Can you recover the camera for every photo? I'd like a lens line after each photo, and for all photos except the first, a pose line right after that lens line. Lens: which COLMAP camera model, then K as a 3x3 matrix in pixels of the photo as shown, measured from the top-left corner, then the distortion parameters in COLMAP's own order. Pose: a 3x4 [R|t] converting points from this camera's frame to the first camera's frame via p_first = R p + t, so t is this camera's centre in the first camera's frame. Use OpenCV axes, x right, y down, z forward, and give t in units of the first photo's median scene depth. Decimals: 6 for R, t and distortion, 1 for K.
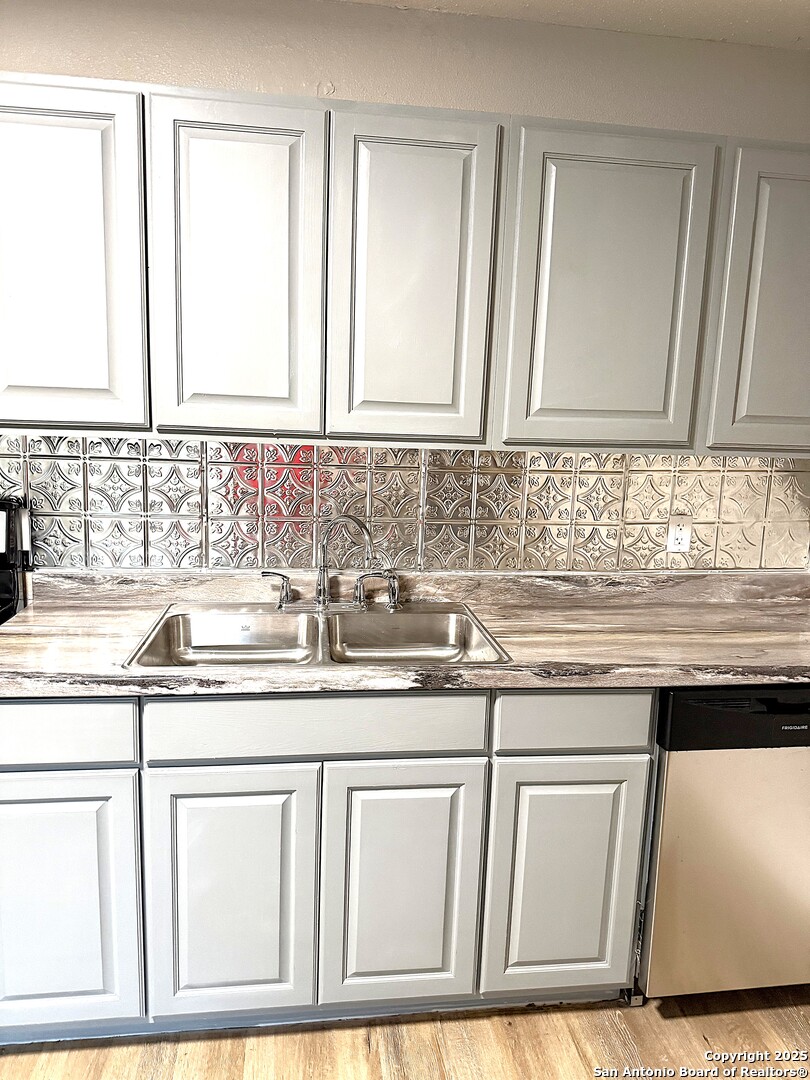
lens RADIAL K [[762.9, 0, 418.7], [0, 762.9, 535.1], [0, 0, 1]] dist [0.049880, -0.074773]
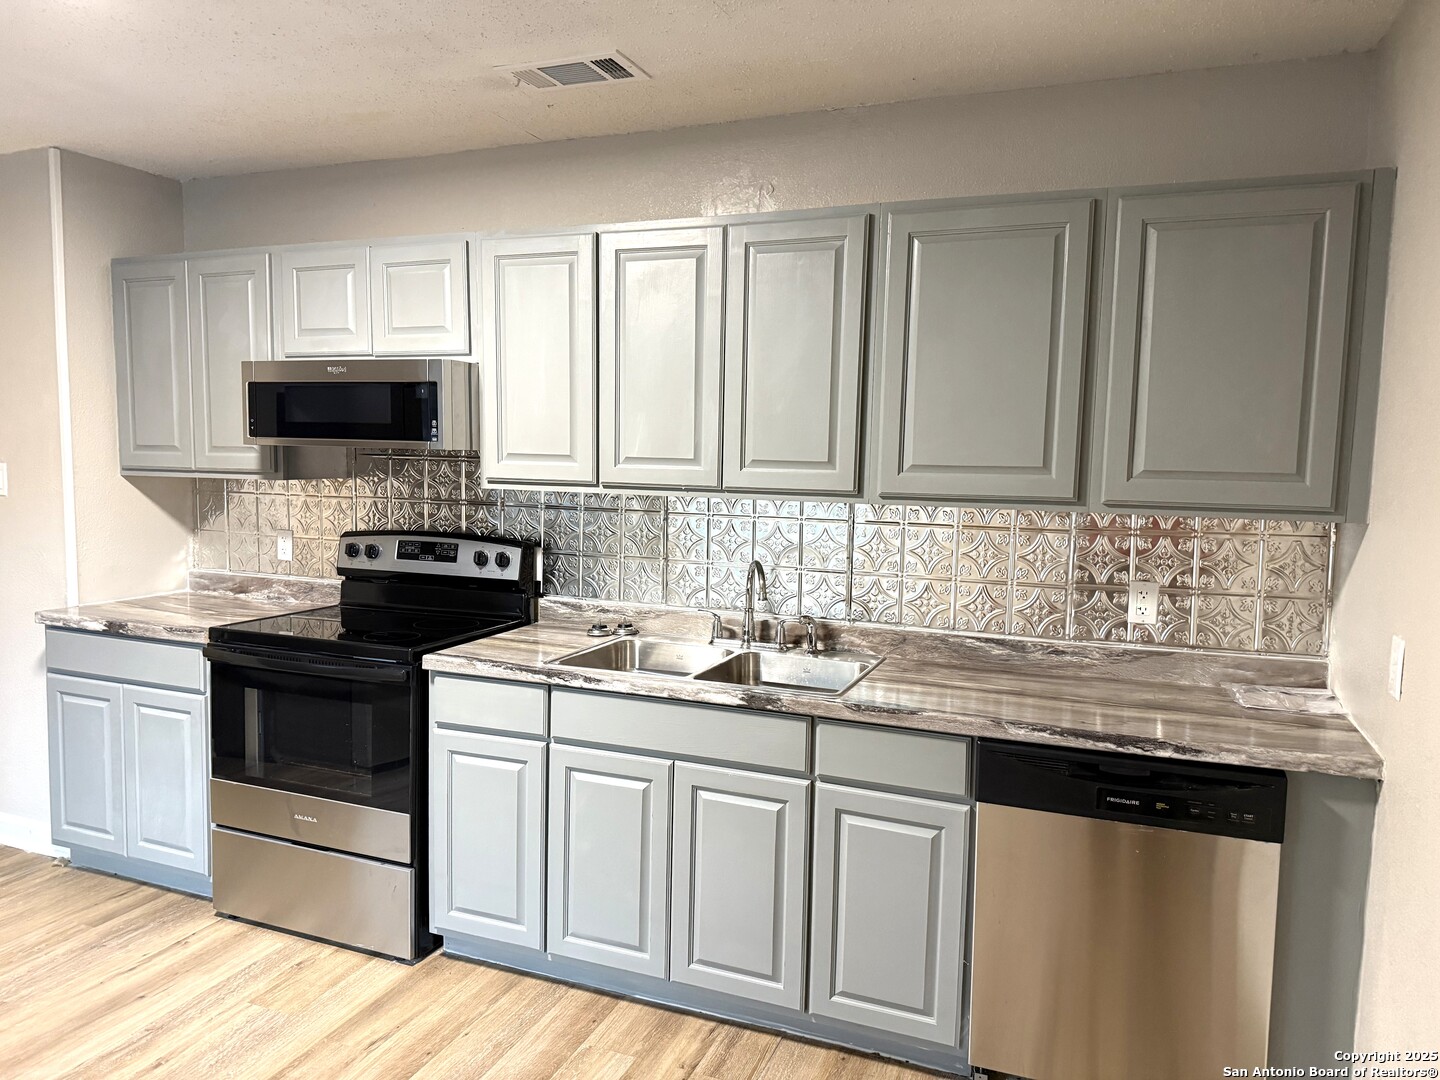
lens RADIAL K [[1017.3, 0, 725.5], [0, 1017.3, 529.9], [0, 0, 1]] dist [0.049880, -0.074773]
pose [[0.868191, 0.022644, -0.495713, 0.651693], [-0.068603, 0.994843, -0.074707, 0.046556], [0.491465, 0.098867, 0.865267, -0.335544]]
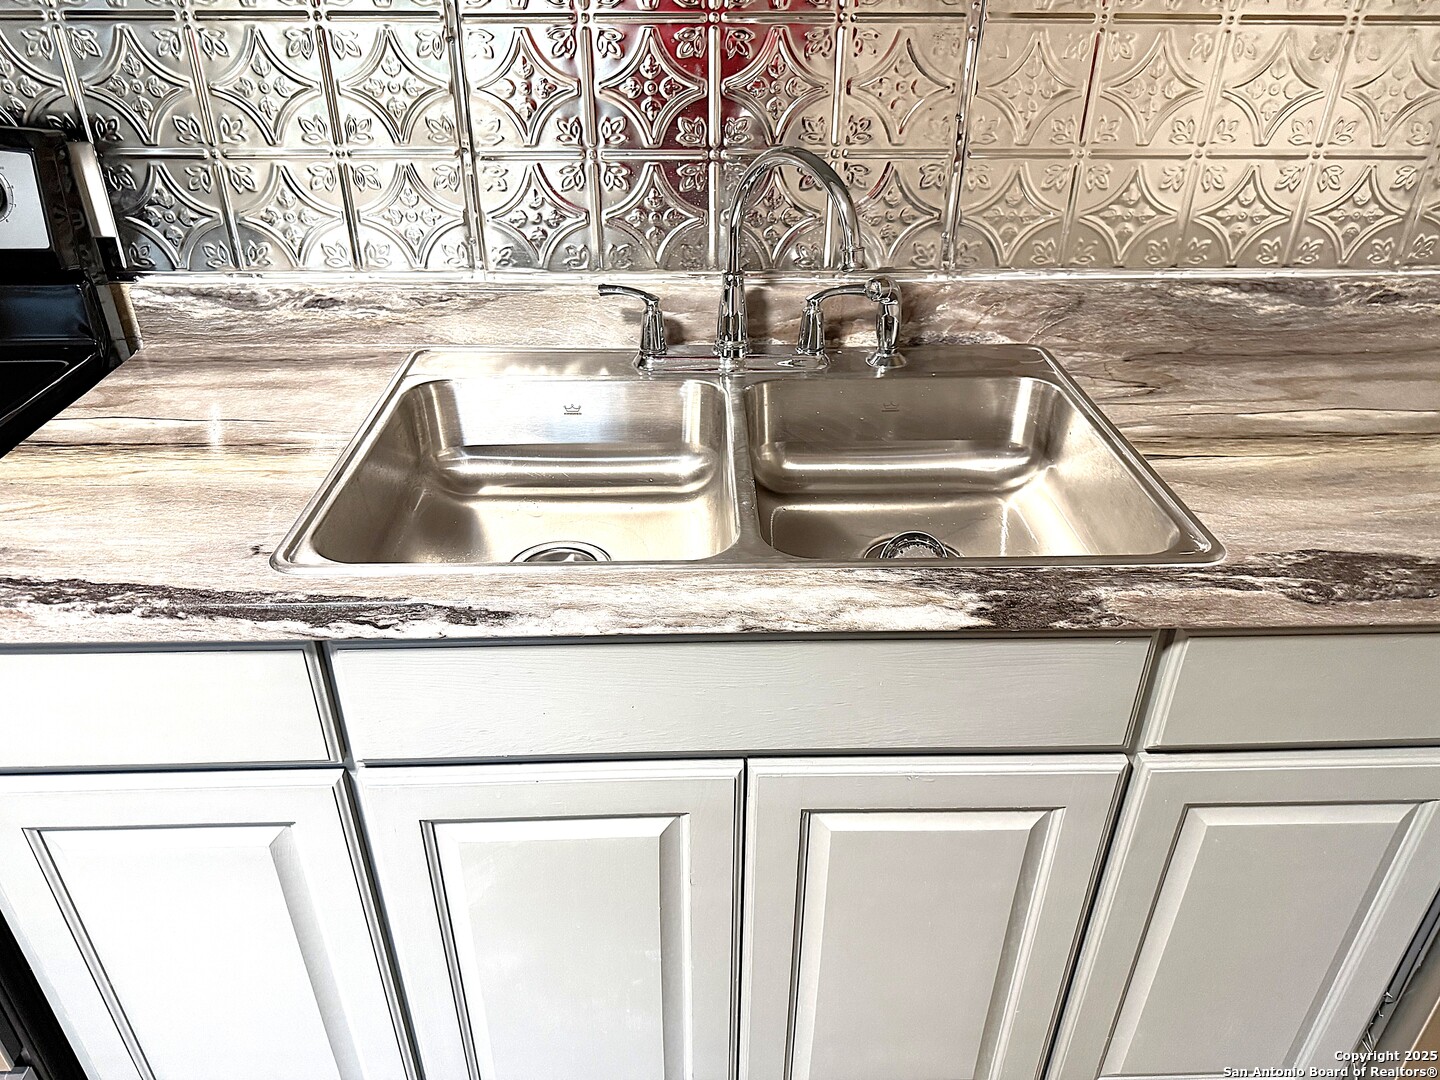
lens RADIAL K [[1017.3, 0, 710.4], [0, 1017.3, 542.9], [0, 0, 1]] dist [0.049880, -0.074773]
pose [[0.992073, 0.032018, -0.121517, -0.070330], [0.014948, 0.930061, 0.367101, -0.034541], [0.124772, -0.366007, 0.922210, 0.450715]]
